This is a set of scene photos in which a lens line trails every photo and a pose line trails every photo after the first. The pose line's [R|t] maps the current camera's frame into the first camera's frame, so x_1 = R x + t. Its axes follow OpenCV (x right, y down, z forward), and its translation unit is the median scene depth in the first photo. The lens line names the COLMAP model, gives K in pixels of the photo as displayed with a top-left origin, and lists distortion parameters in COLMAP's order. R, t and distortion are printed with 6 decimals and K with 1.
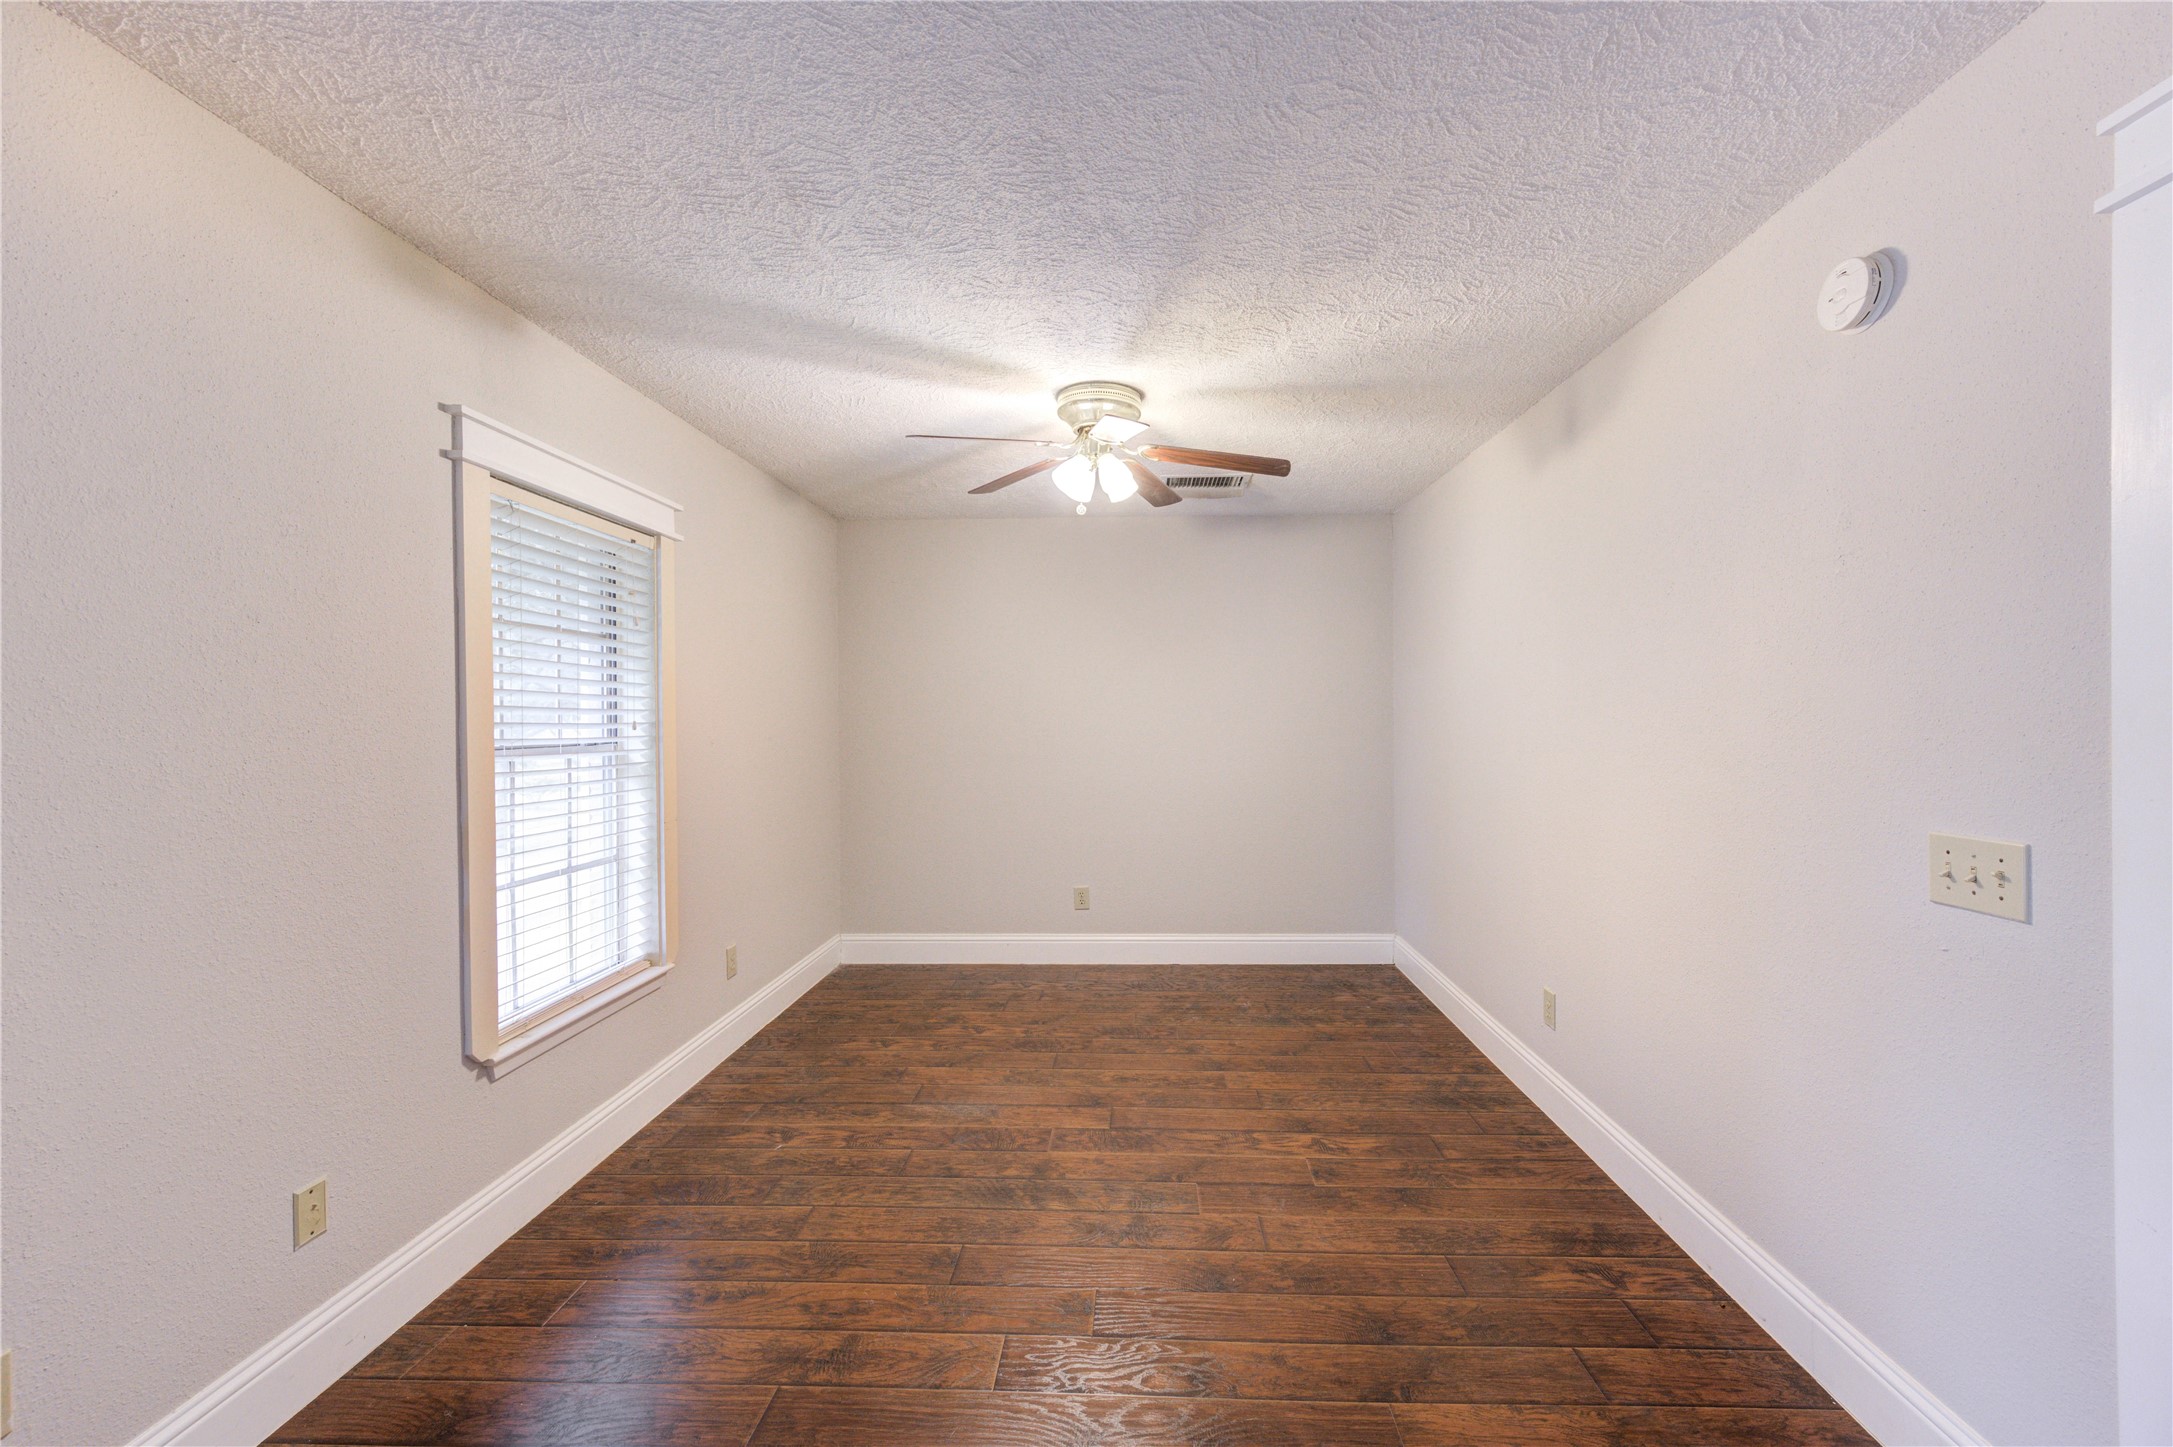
lens RADIAL K [[904.2, 0, 1113.5], [0, 904.2, 719.5], [0, 0, 1]] dist [0.002774, -0.000063]
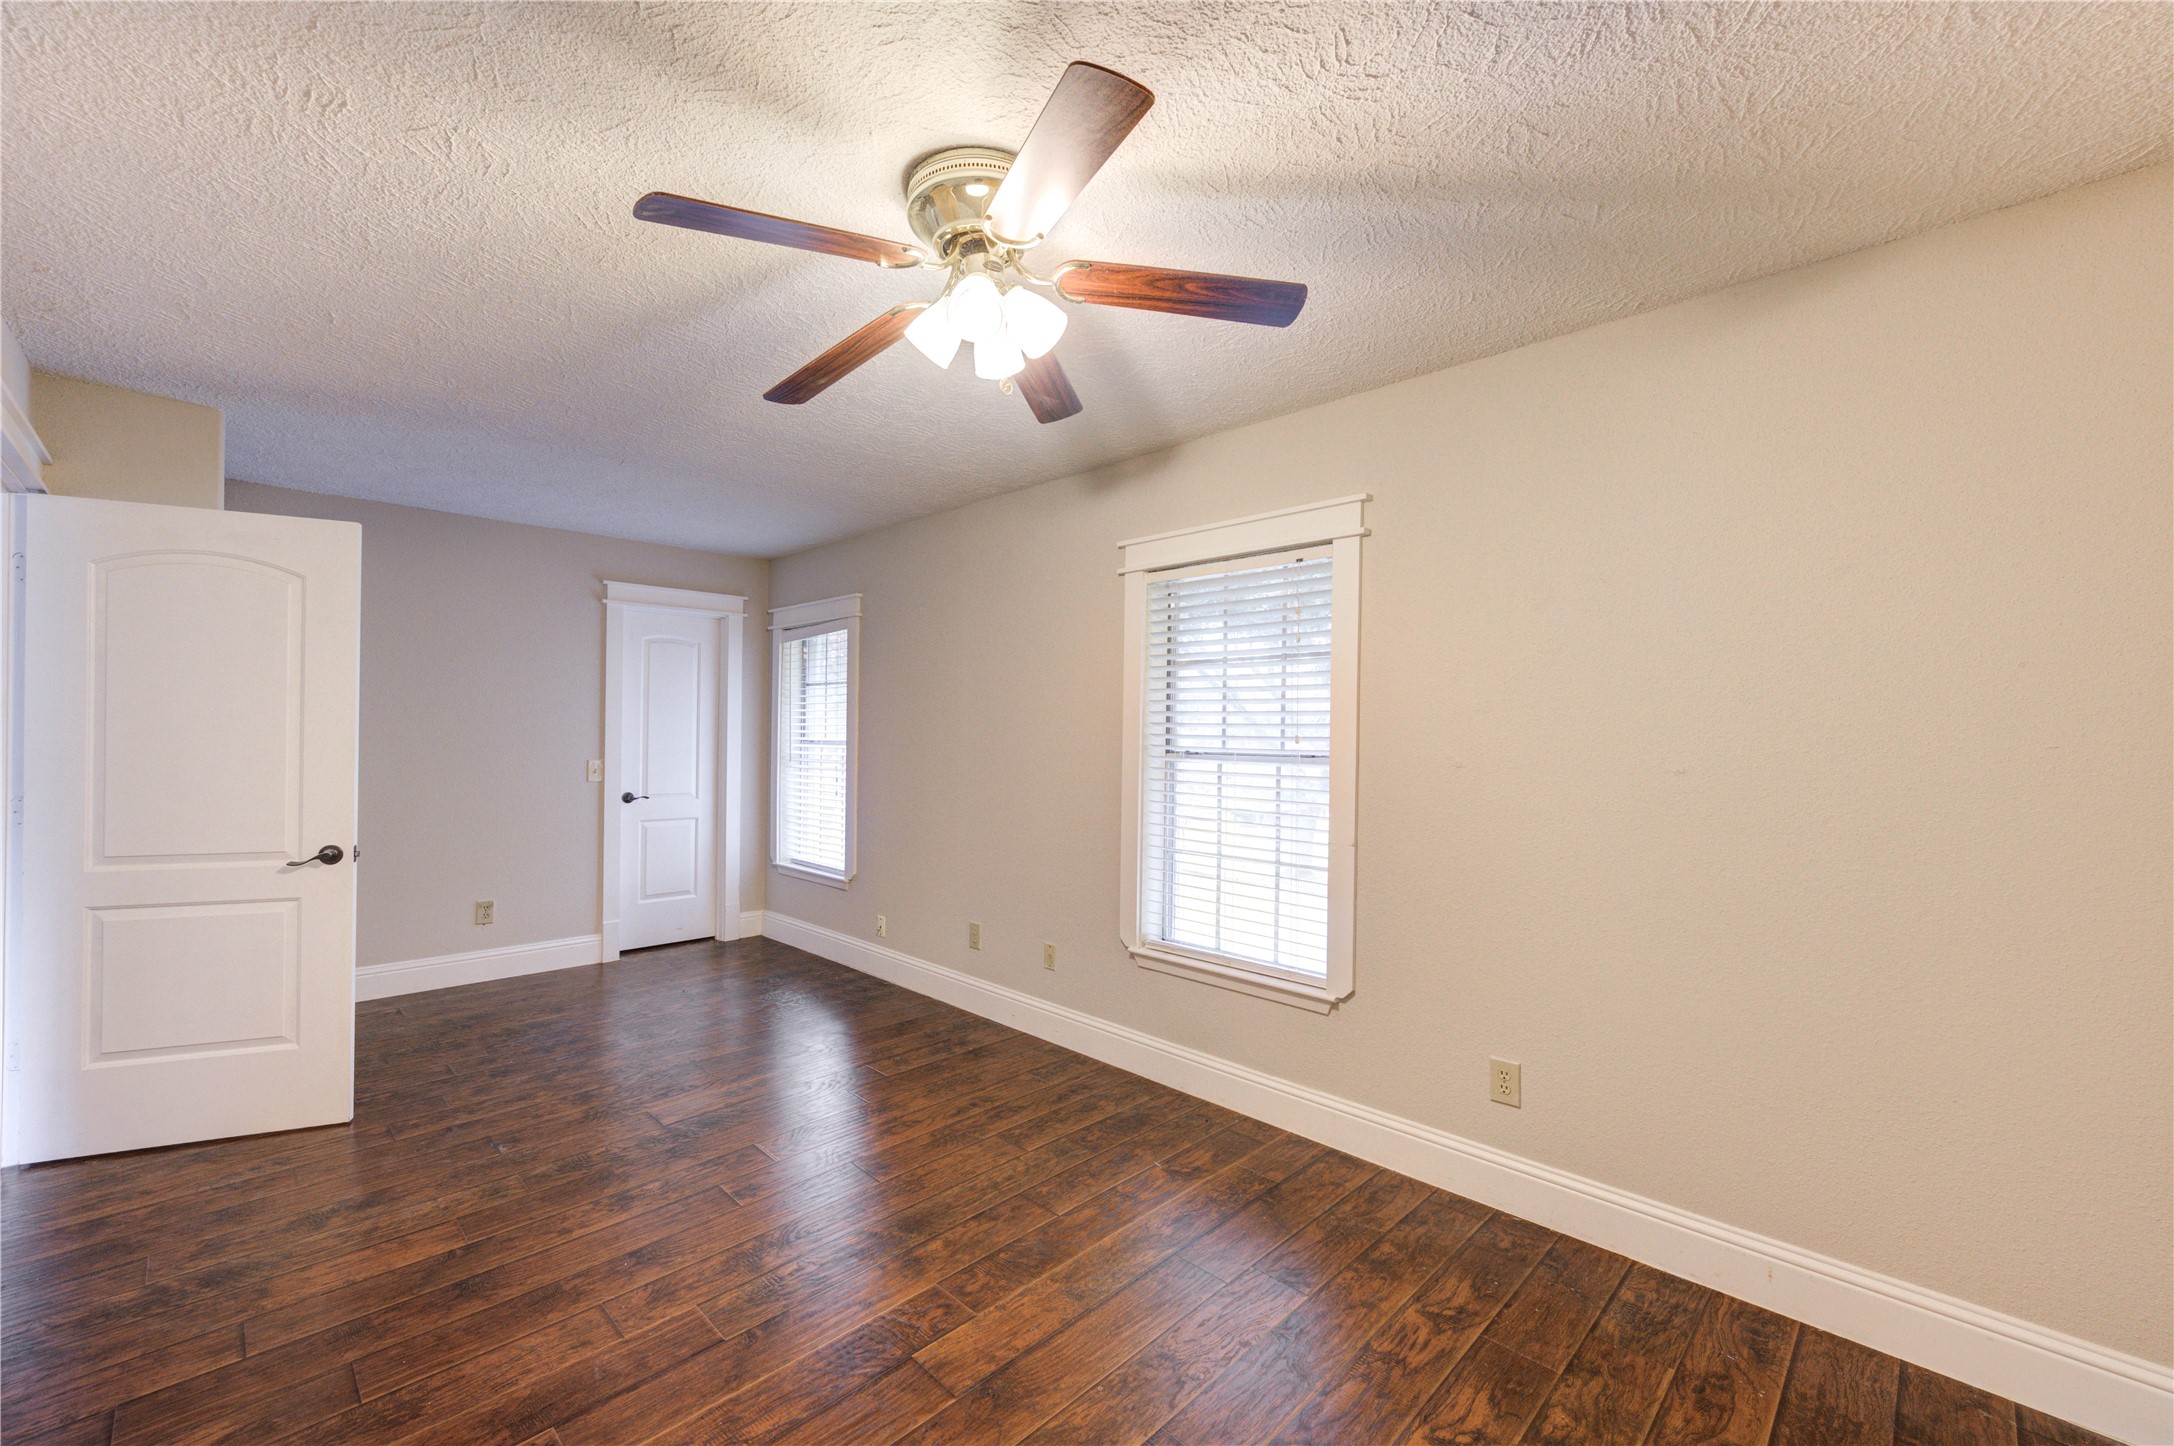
lens RADIAL K [[871.7, 0, 1046.7], [0, 871.7, 733.1], [0, 0, 1]] dist [-0.000636, 0.001413]
pose [[-0.697838, -0.000635, -0.716255, 0.394247], [-0.007897, 0.999946, 0.006807, -0.004489], [0.716212, 0.010407, -0.697805, 1.563625]]
